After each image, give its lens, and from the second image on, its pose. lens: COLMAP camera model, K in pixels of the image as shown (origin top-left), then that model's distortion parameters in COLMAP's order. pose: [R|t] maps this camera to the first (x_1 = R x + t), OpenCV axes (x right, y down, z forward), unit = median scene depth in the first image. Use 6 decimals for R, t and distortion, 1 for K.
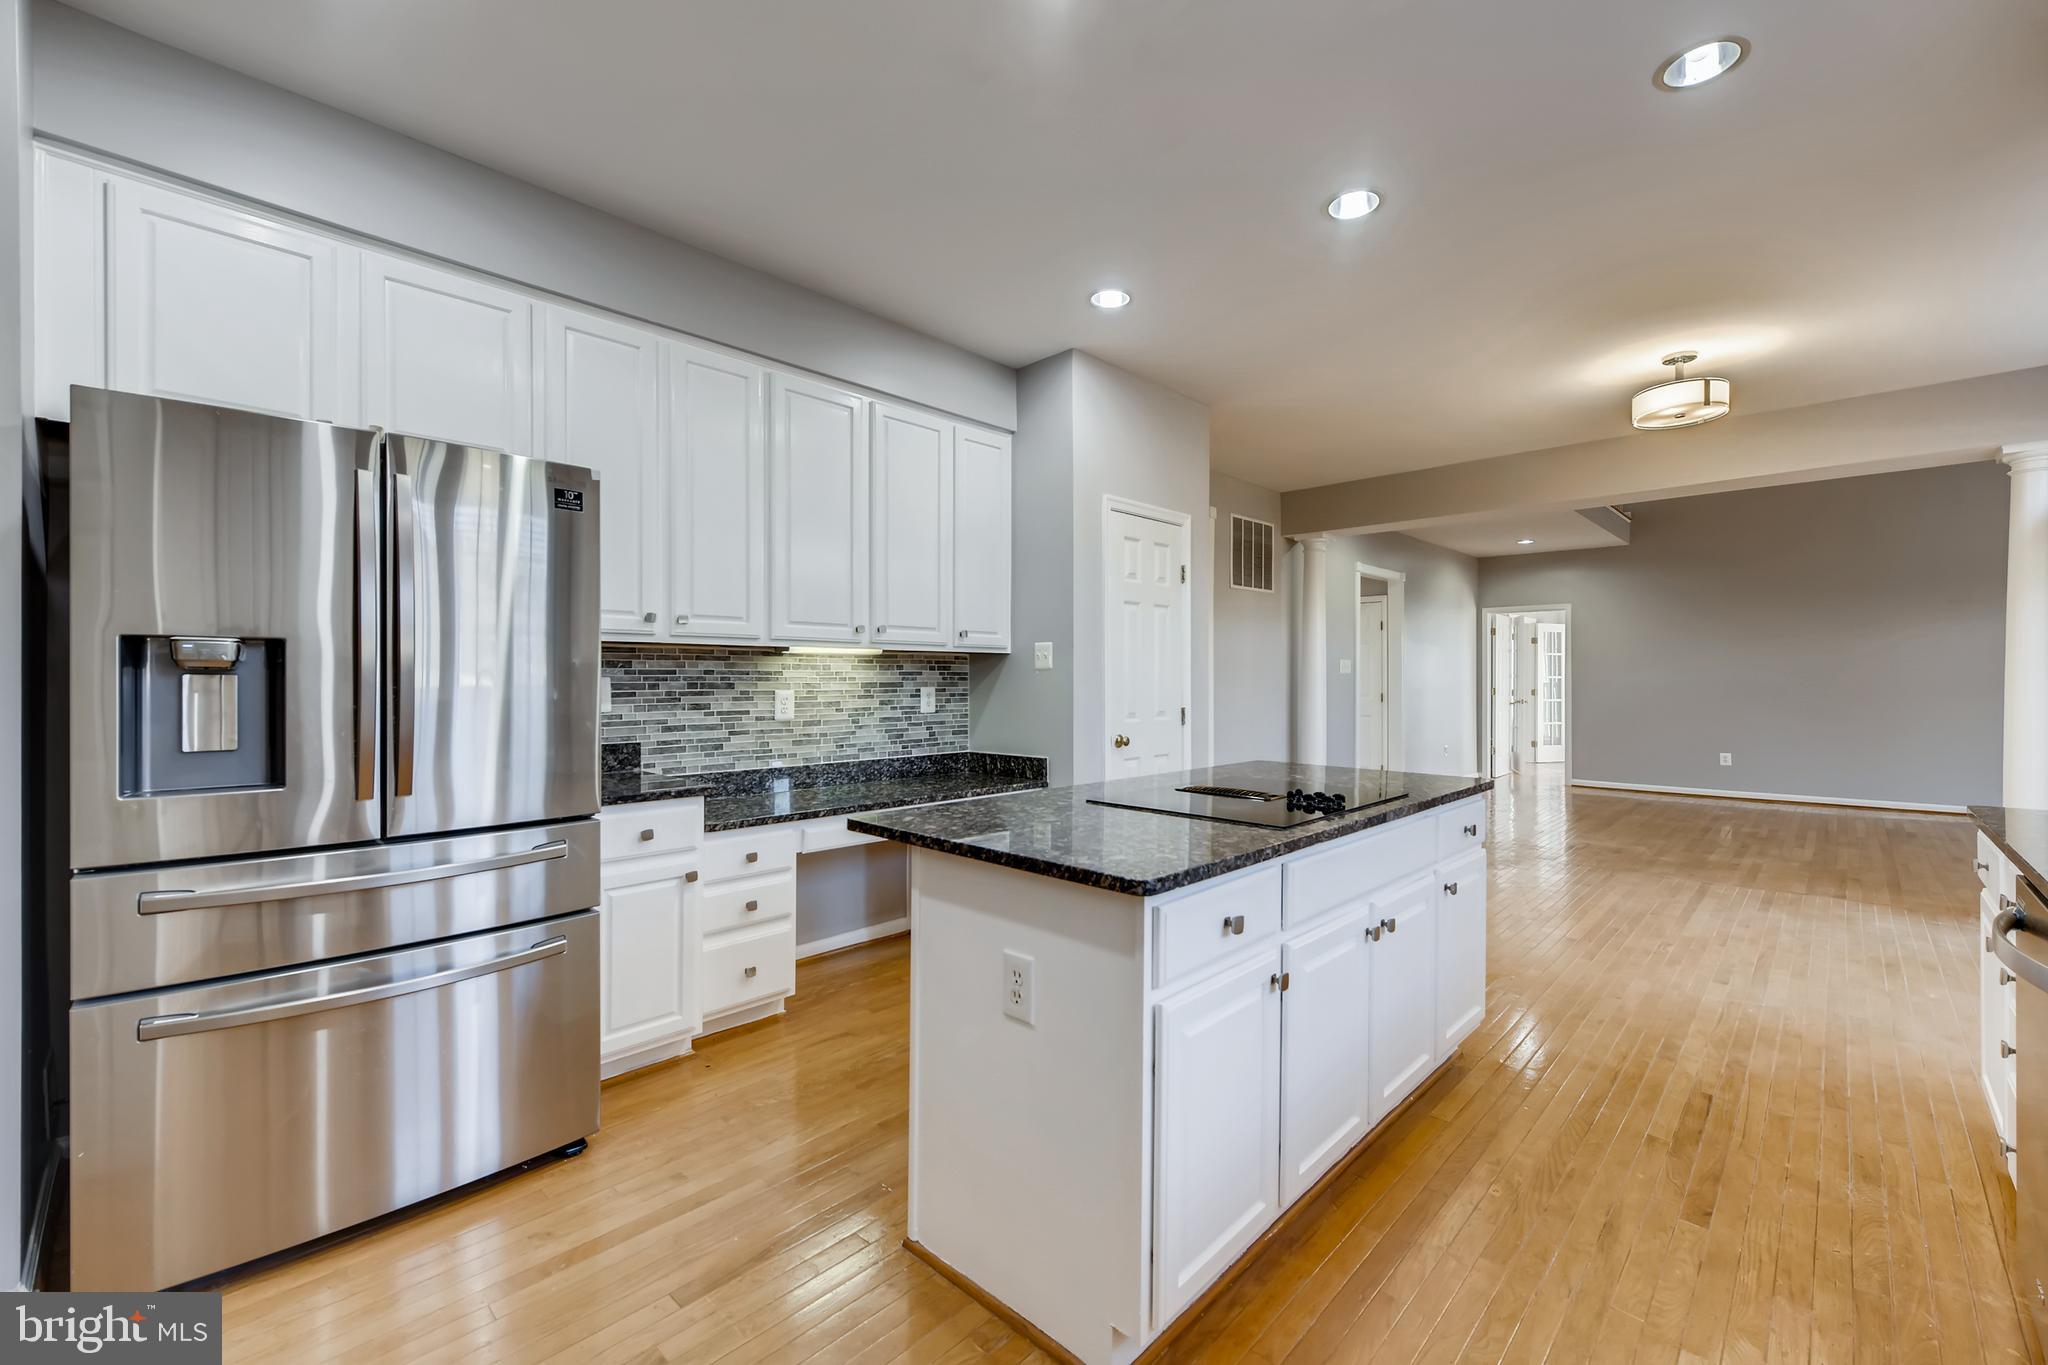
lens RADIAL K [[842.1, 0, 1035.0], [0, 842.1, 681.0], [0, 0, 1]] dist [0.001176, 0.000154]
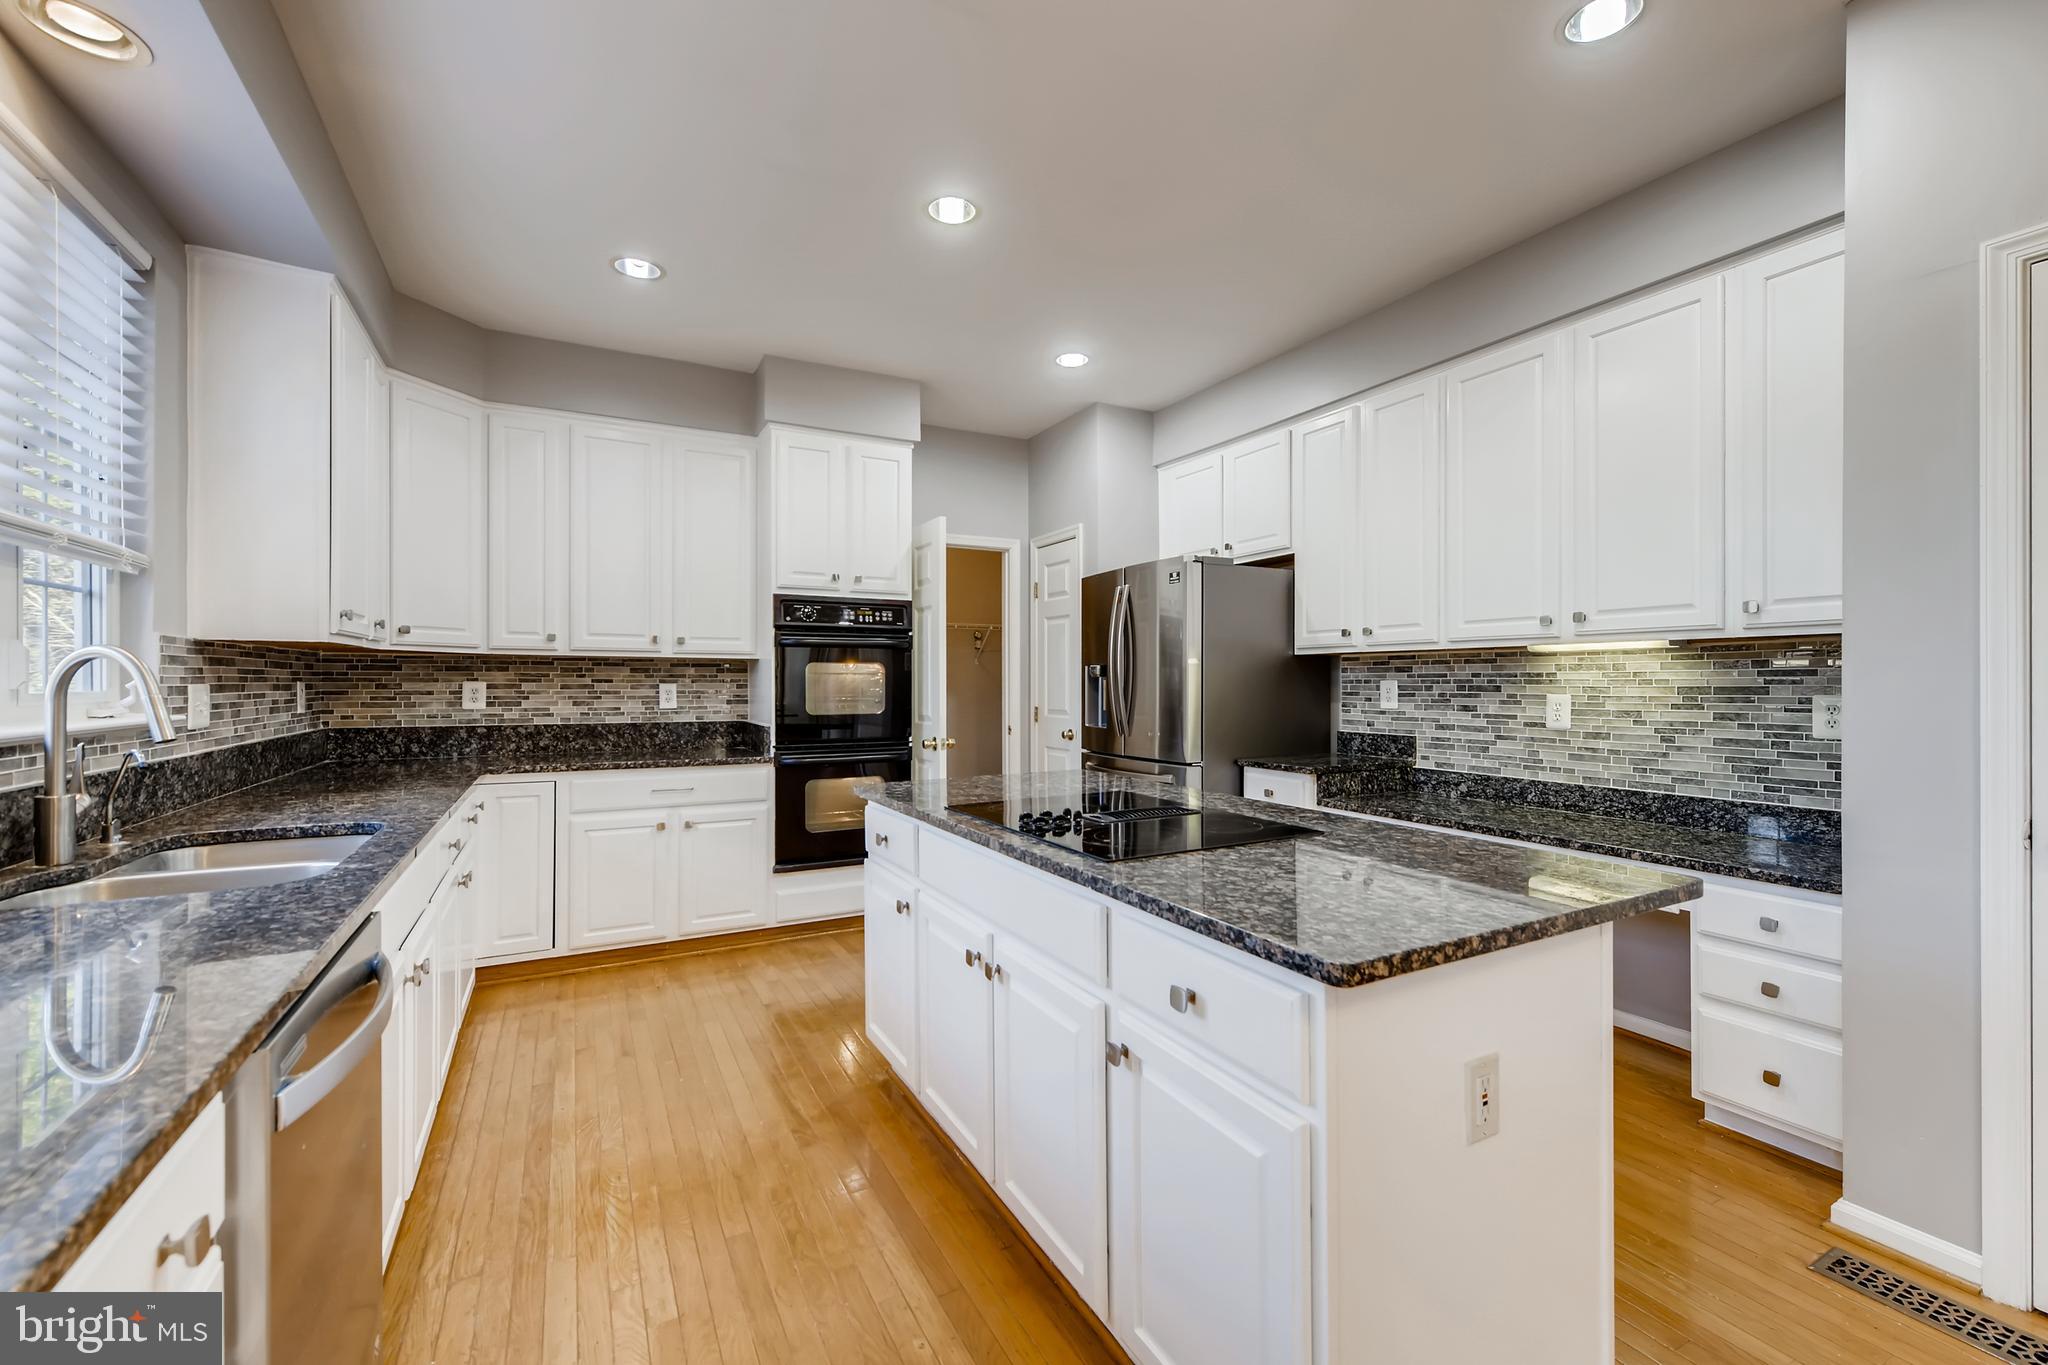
lens RADIAL K [[842.1, 0, 1035.0], [0, 842.1, 681.0], [0, 0, 1]] dist [0.001176, 0.000154]
pose [[-0.307005, -0.002102, -0.951706, 0.703154], [-0.003949, 0.999992, -0.000935, -0.000048], [0.951700, 0.003471, -0.307011, 0.757134]]
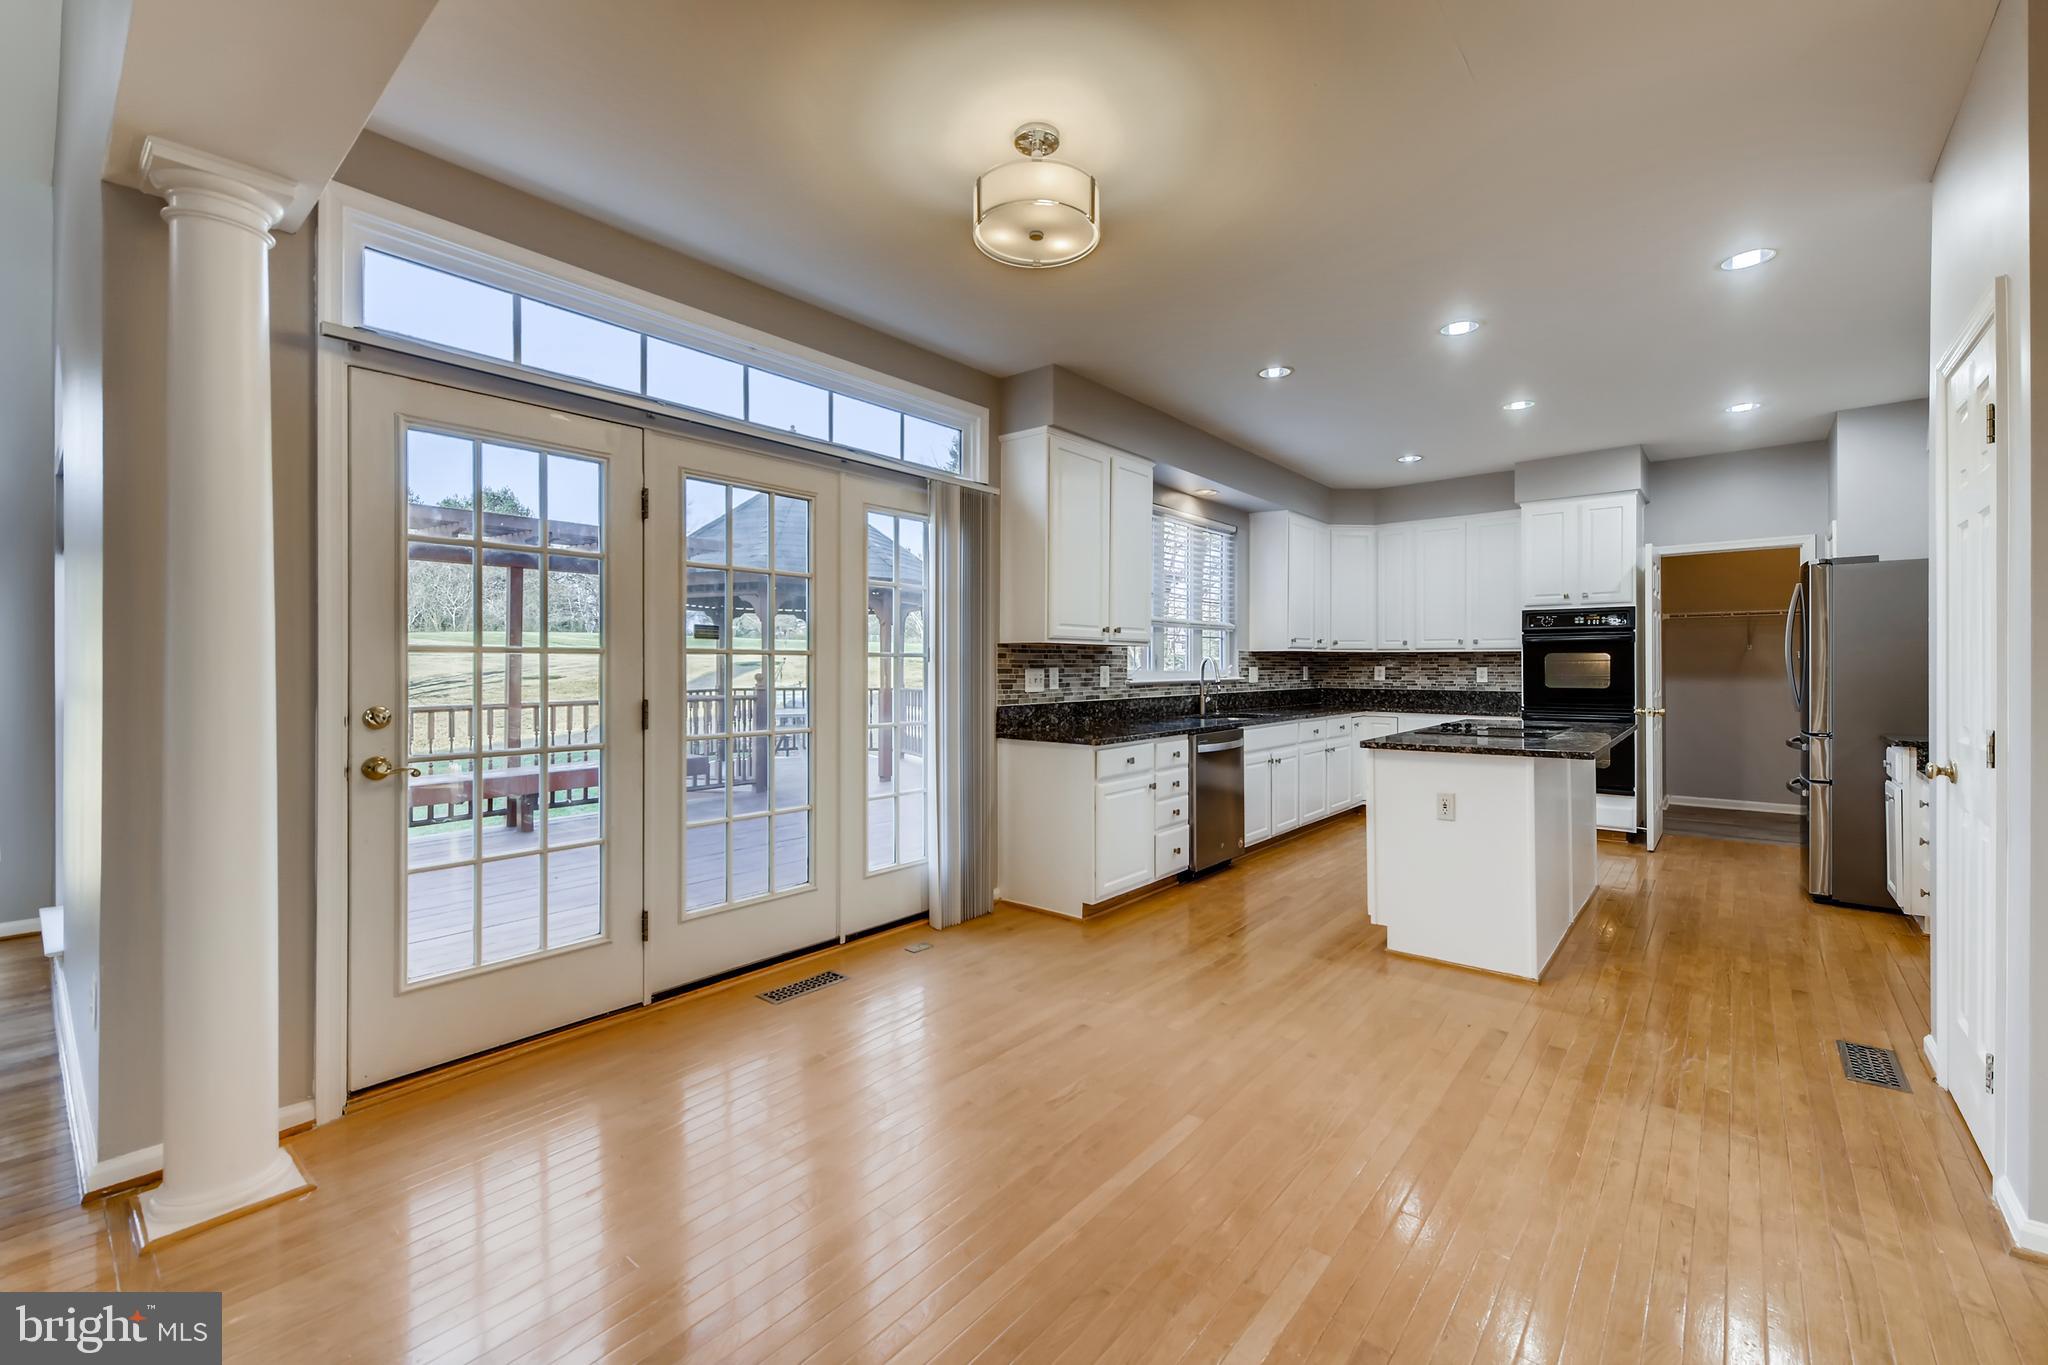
lens RADIAL K [[840.2, 0, 1041.8], [0, 840.2, 666.8], [0, 0, 1]] dist [0.002070, 0.000133]
pose [[-0.997884, -0.000564, -0.065021, 0.862097], [-0.000808, 0.999993, 0.003731, -0.002838], [0.065018, 0.003776, -0.997877, 1.763085]]
